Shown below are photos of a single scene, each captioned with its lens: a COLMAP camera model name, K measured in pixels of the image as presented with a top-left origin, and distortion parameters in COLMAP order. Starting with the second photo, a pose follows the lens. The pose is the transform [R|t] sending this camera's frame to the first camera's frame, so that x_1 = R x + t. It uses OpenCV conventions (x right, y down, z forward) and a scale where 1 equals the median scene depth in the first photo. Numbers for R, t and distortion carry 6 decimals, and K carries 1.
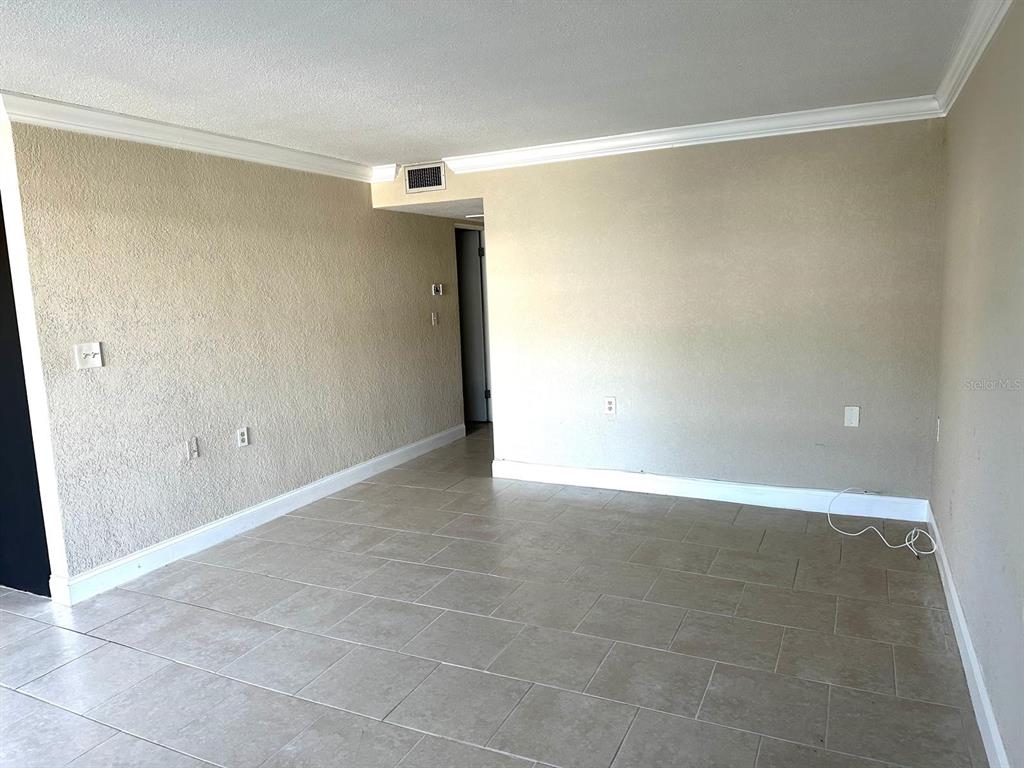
lens RADIAL K [[725.1, 0, 508.6], [0, 725.1, 384.4], [0, 0, 1]] dist [0.102722, -0.147853]
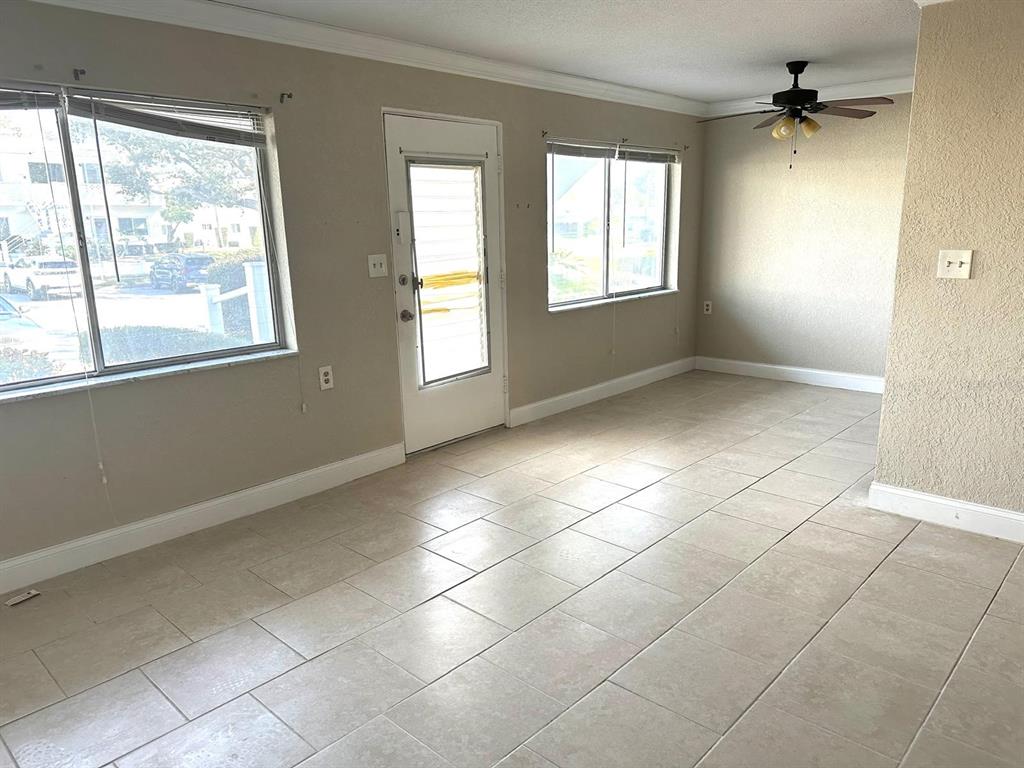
lens RADIAL K [[725.1, 0, 508.6], [0, 725.1, 384.4], [0, 0, 1]] dist [0.102722, -0.147853]
pose [[-0.307002, 0.251756, -0.917806, 0.447366], [-0.094172, 0.951608, 0.292528, -0.111678], [0.947038, 0.176239, -0.268437, 0.766668]]
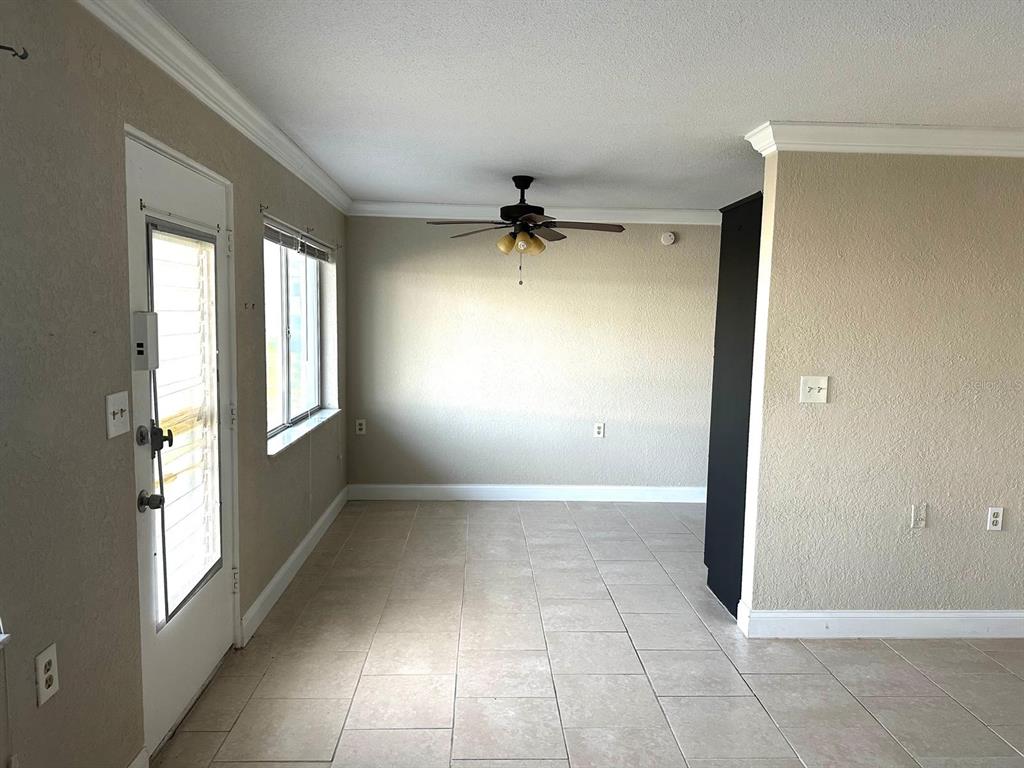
lens RADIAL K [[717.9, 0, 517.7], [0, 717.9, 385.6], [0, 0, 1]] dist [0.061330, -0.077554]
pose [[0.466953, 0.130266, -0.874635, 0.065068], [-0.156642, 0.985633, 0.063169, -0.044121], [0.870298, 0.107508, 0.480650, 0.226343]]
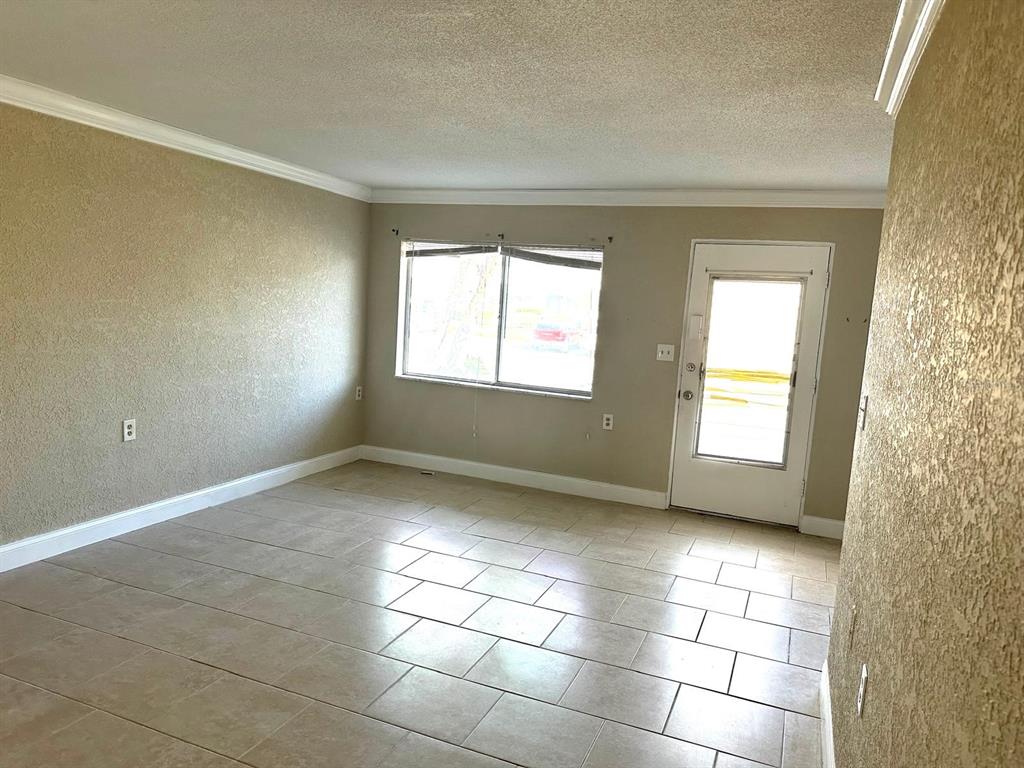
lens RADIAL K [[725.1, 0, 508.6], [0, 725.1, 384.4], [0, 0, 1]] dist [0.102722, -0.147853]
pose [[-0.999253, -0.021518, -0.032108, -0.213379], [-0.028749, 0.969015, 0.245325, -0.237036], [0.025834, 0.246065, -0.968909, 1.725707]]
